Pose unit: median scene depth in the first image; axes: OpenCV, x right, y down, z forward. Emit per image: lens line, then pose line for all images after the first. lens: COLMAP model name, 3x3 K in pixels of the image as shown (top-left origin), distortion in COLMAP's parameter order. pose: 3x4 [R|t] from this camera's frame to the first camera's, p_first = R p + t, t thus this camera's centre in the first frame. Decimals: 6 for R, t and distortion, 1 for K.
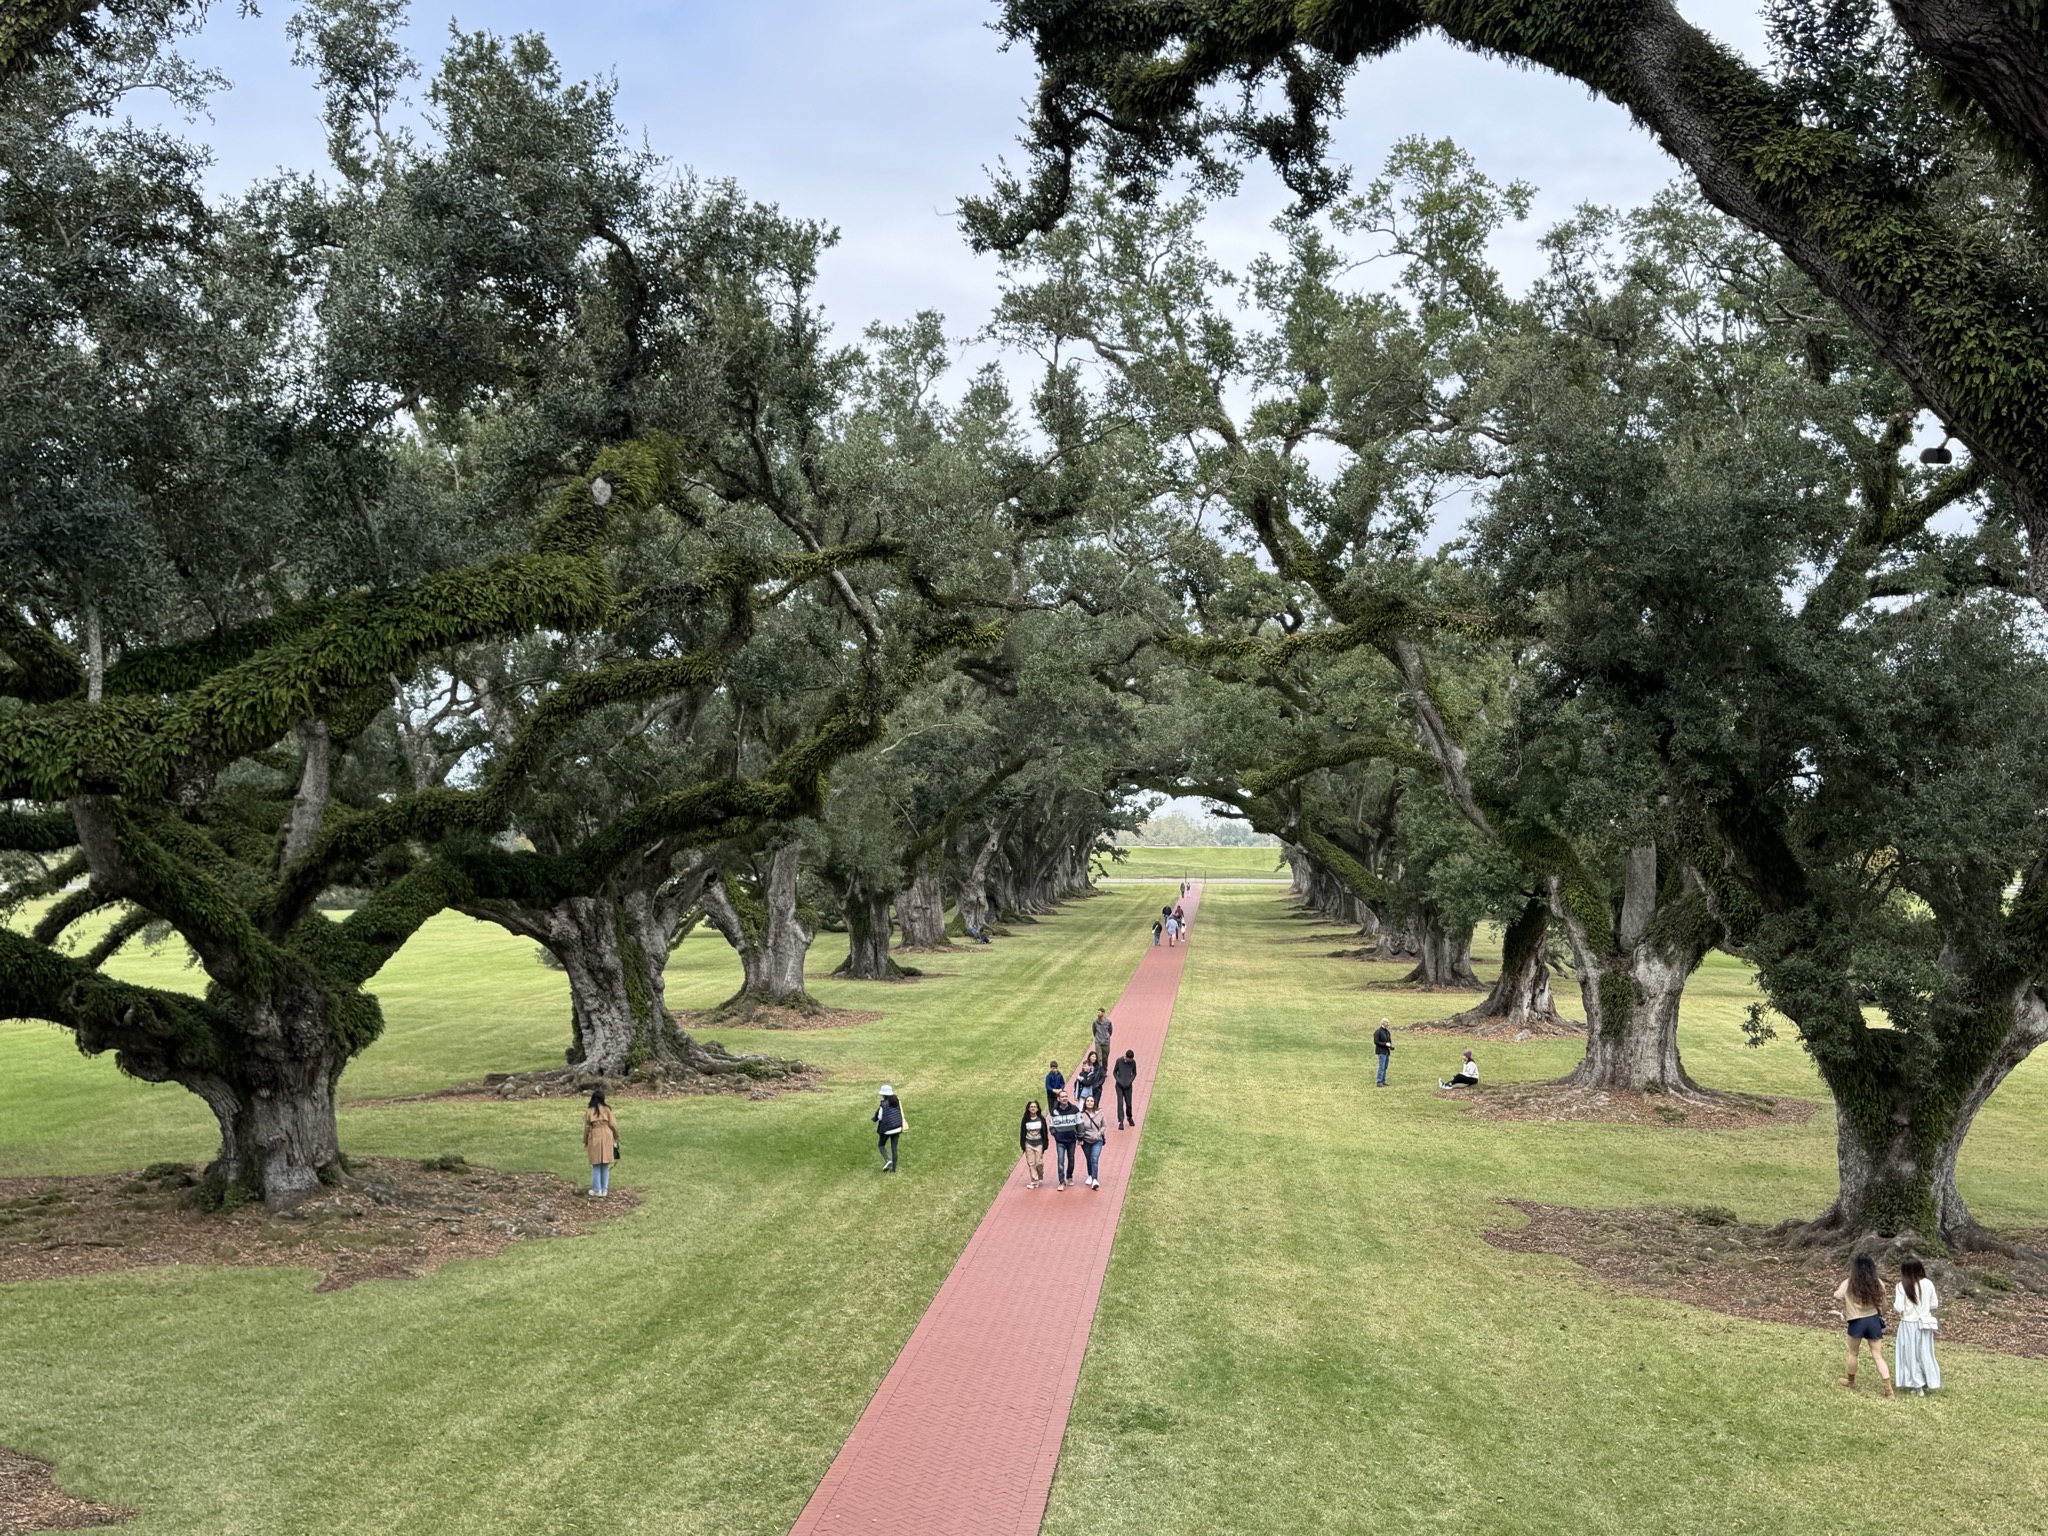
lens RADIAL K [[2104.6, 0, 1048.1], [0, 2104.6, 747.7], [0, 0, 1]] dist [0.176873, -0.384769]
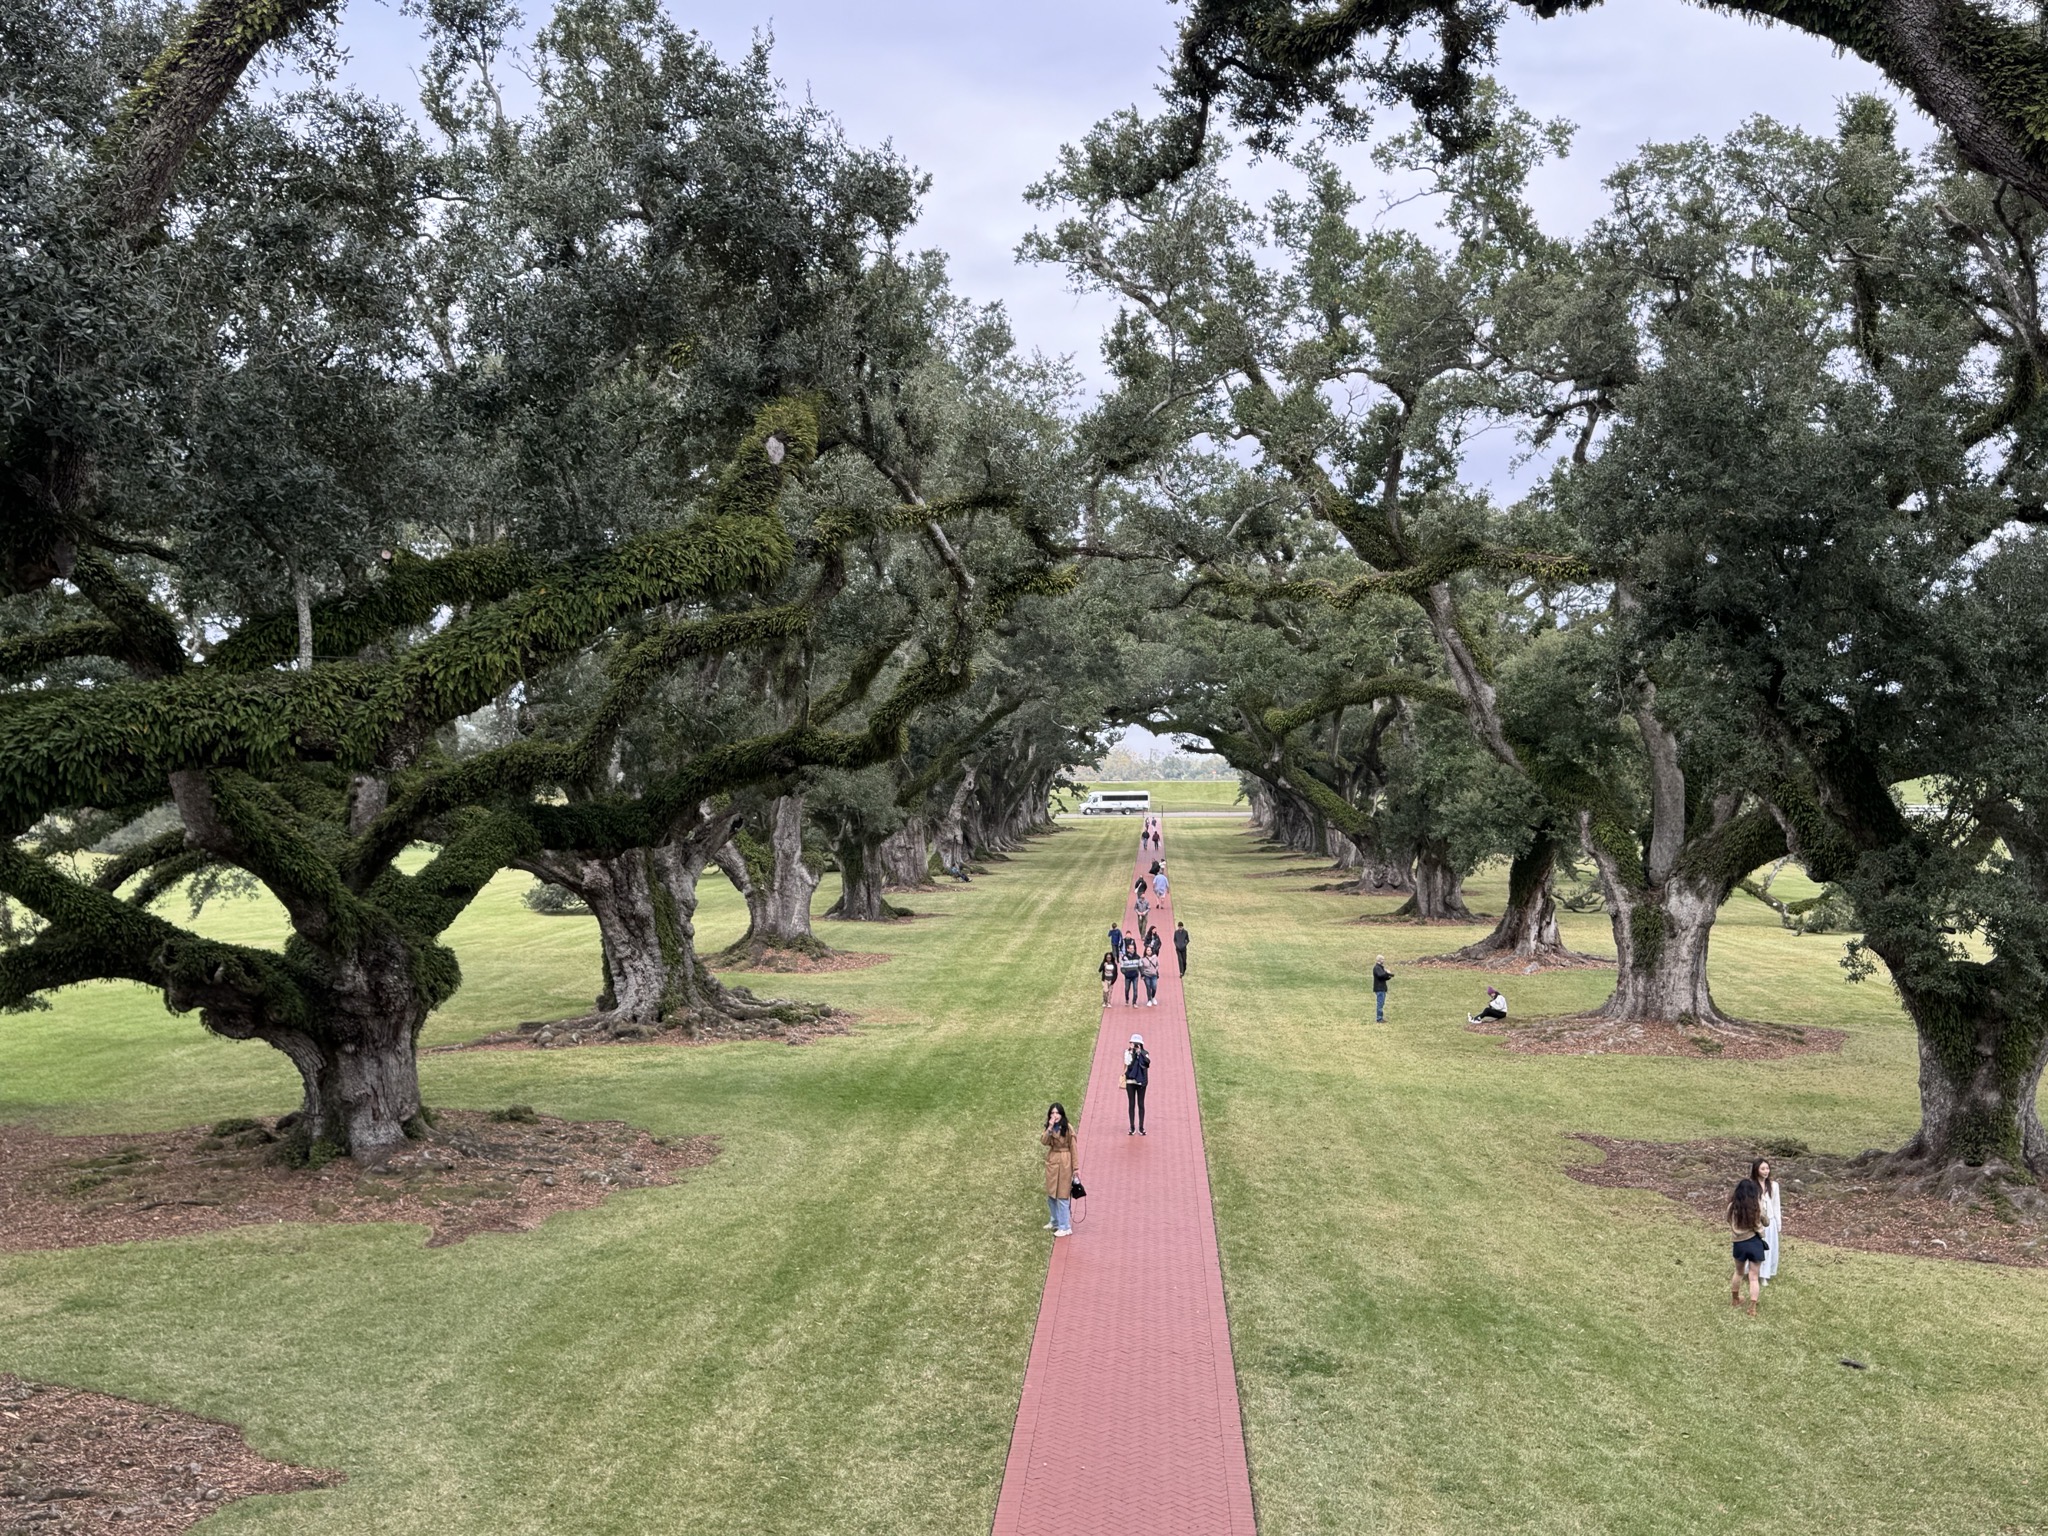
lens RADIAL K [[2107.4, 0, 1025.9], [0, 2107.4, 724.9], [0, 0, 1]] dist [0.174606, -0.389088]
pose [[0.999604, -0.011979, 0.025460, -0.068667], [0.011448, 0.999716, 0.020900, -0.006246], [-0.025703, -0.020600, 0.999457, -0.001926]]
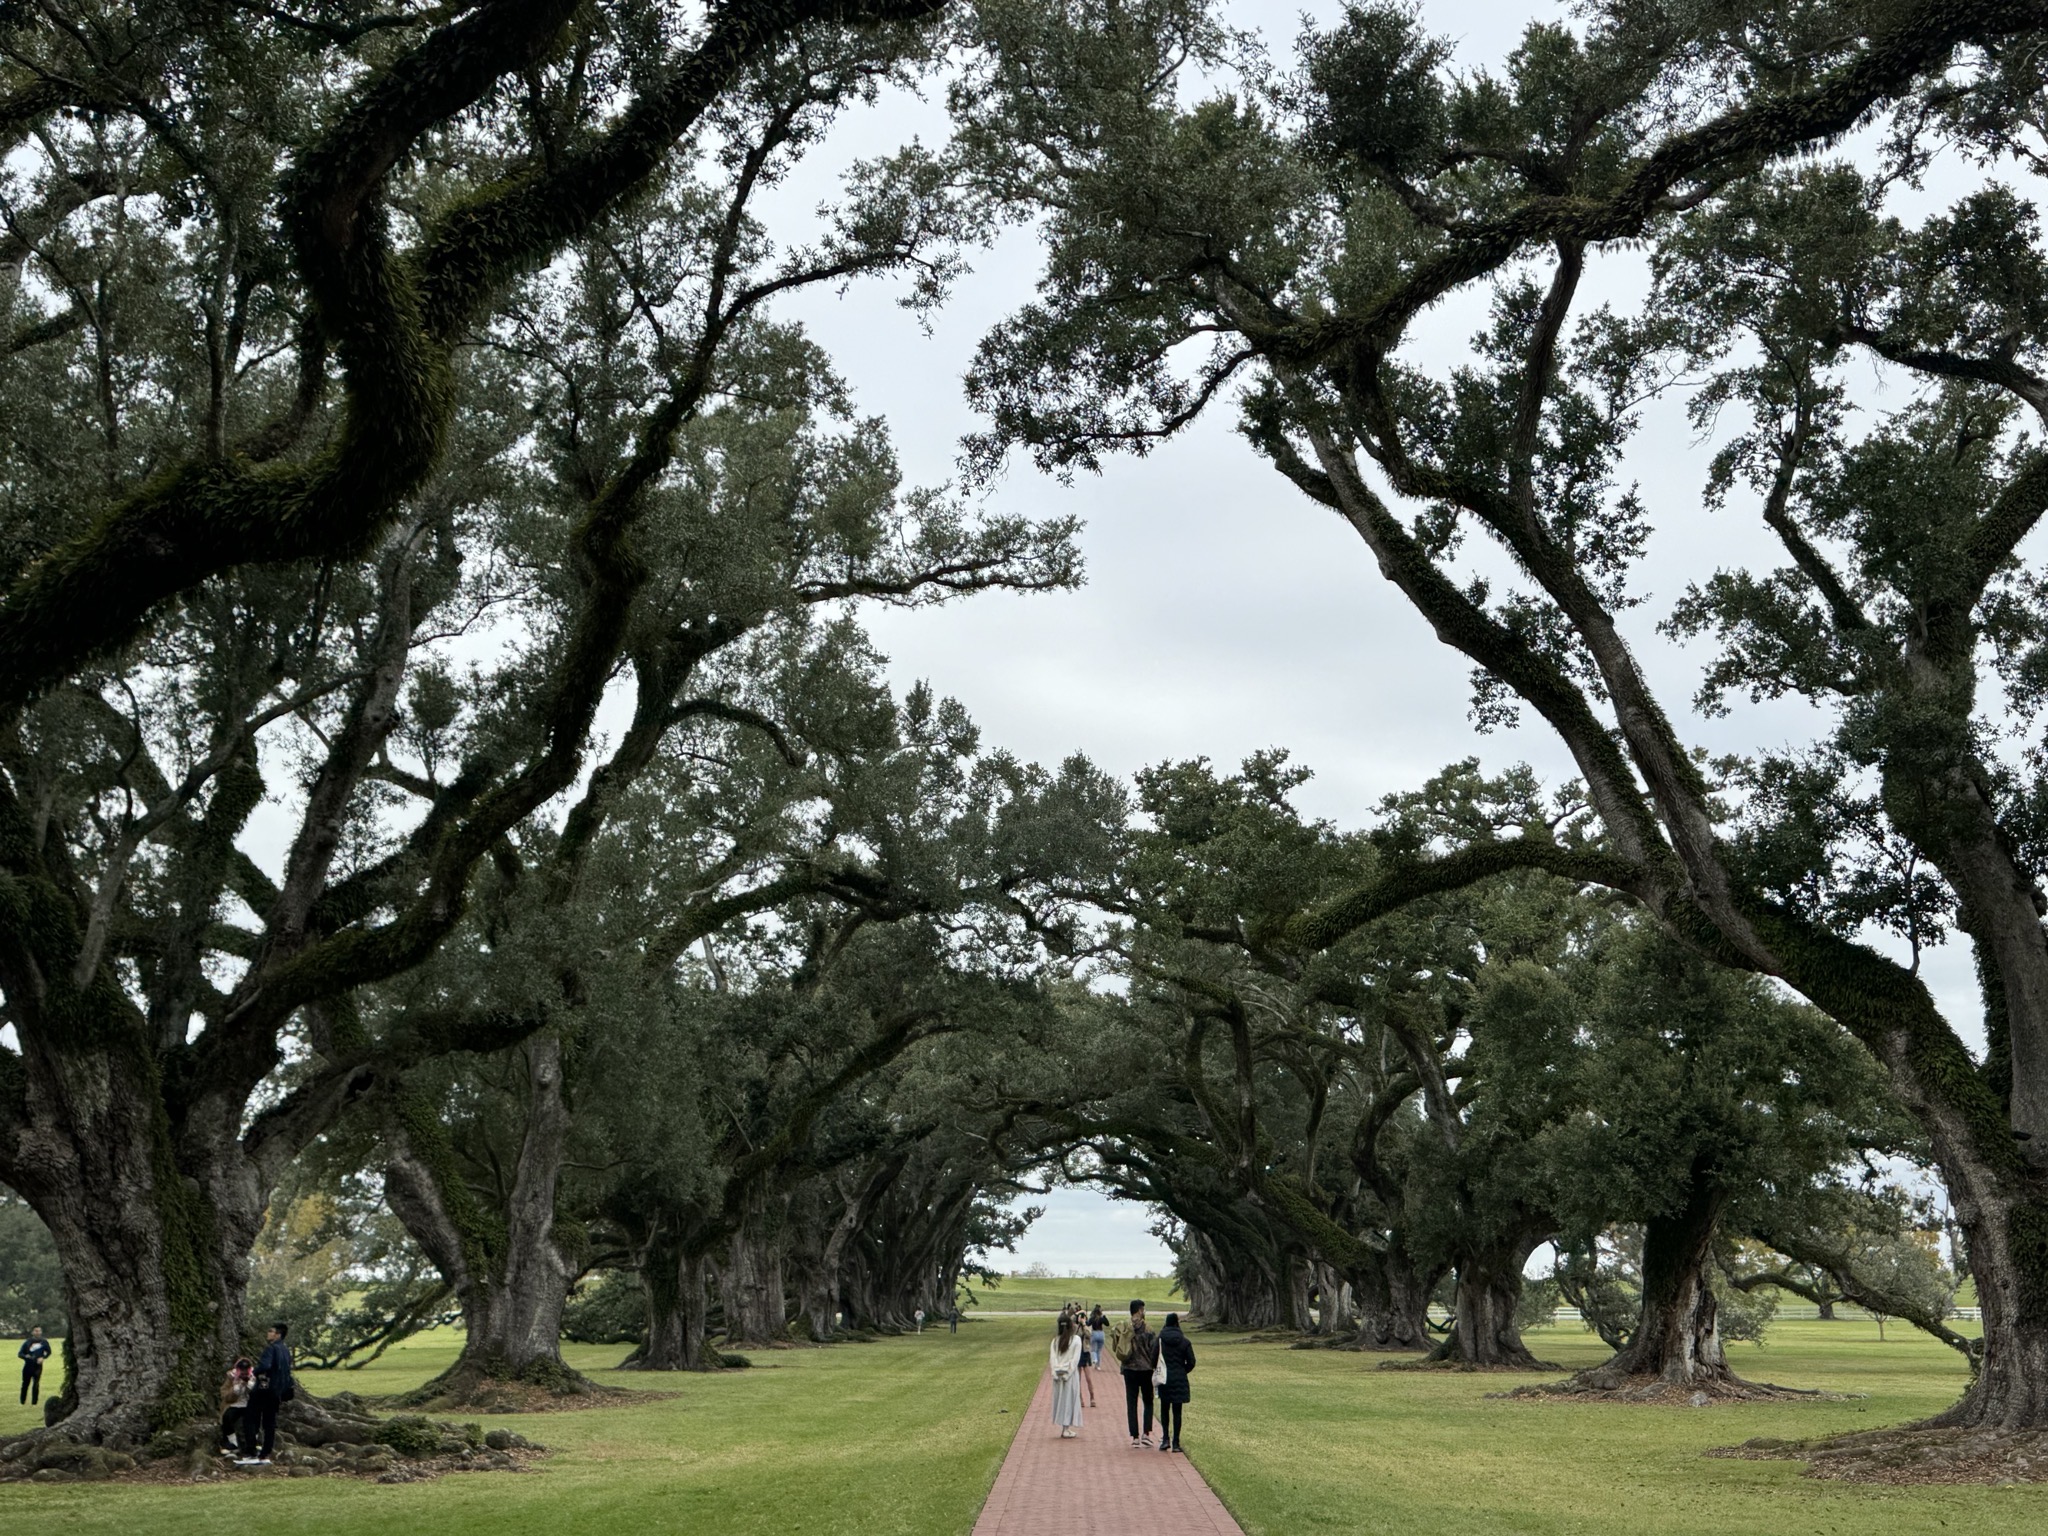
lens RADIAL K [[1975.9, 0, 1048.6], [0, 1975.9, 767.5], [0, 0, 1]] dist [0.134534, -0.252473]
pose [[0.997081, 0.011256, 0.075512, -0.028554], [0.006419, 0.973211, -0.229824, 0.148444], [-0.076076, 0.229638, 0.970298, 0.654746]]
